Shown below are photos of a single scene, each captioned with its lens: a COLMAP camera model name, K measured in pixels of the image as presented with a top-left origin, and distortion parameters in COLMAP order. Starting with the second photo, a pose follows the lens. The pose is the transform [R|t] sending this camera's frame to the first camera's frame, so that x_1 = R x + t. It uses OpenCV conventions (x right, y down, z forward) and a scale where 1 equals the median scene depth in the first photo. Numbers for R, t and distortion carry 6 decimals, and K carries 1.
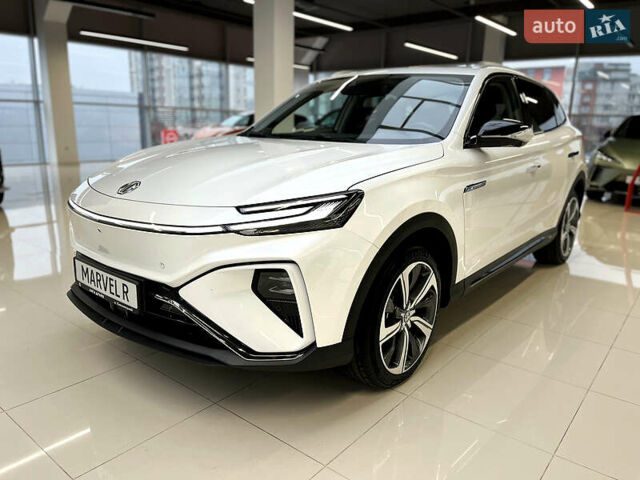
lens RADIAL K [[487.7, 0, 317.5], [0, 487.7, 240.0], [0, 0, 1]] dist [0.053609, -0.070282]
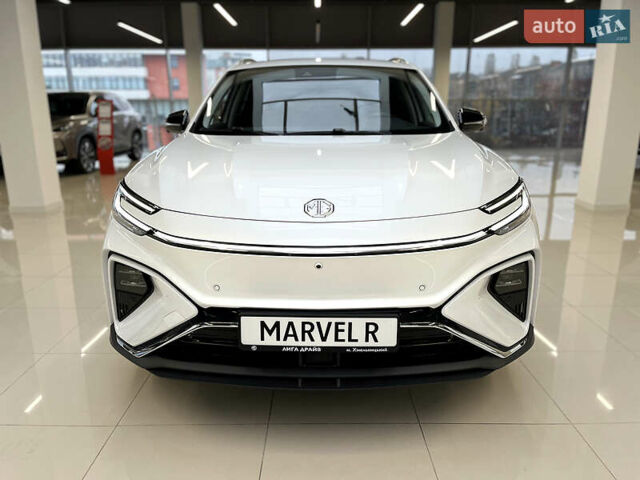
lens RADIAL K [[487.7, 0, 321.7], [0, 487.7, 244.0], [0, 0, 1]] dist [0.053609, -0.070282]
pose [[0.769404, -0.186355, 0.610974, -0.808776], [0.165224, 0.982006, 0.091457, -0.110433], [-0.617023, 0.030580, 0.786350, 0.353892]]
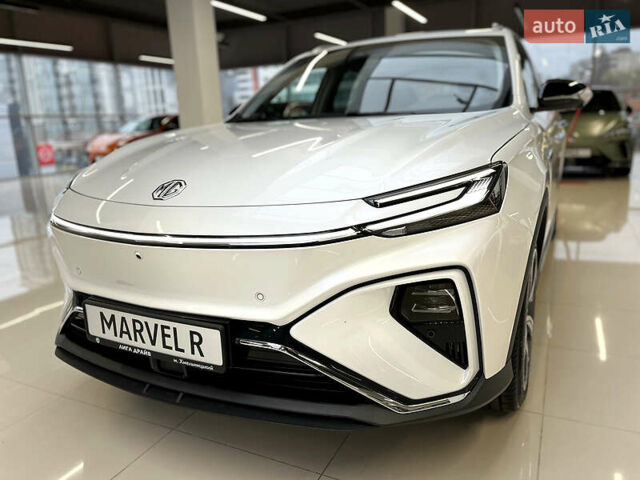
lens RADIAL K [[487.7, 0, 319.2], [0, 487.7, 243.6], [0, 0, 1]] dist [0.053609, -0.070282]
pose [[0.972114, -0.112920, 0.205534, -0.305941], [0.112238, 0.993568, 0.015012, -0.017483], [-0.205907, 0.008475, 0.978535, 0.270642]]
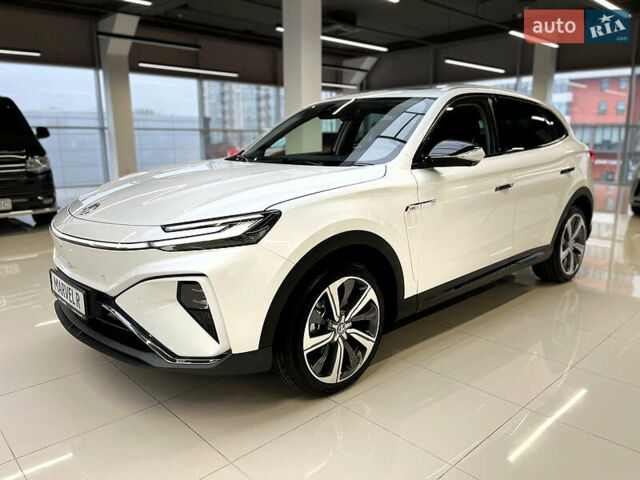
lens RADIAL K [[487.7, 0, 320.1], [0, 487.7, 239.8], [0, 0, 1]] dist [0.053609, -0.070282]
pose [[0.991608, 0.002109, -0.129266, 0.275990], [-0.006510, 0.999413, -0.033633, 0.000302], [0.129119, 0.034192, 0.991039, -0.059570]]
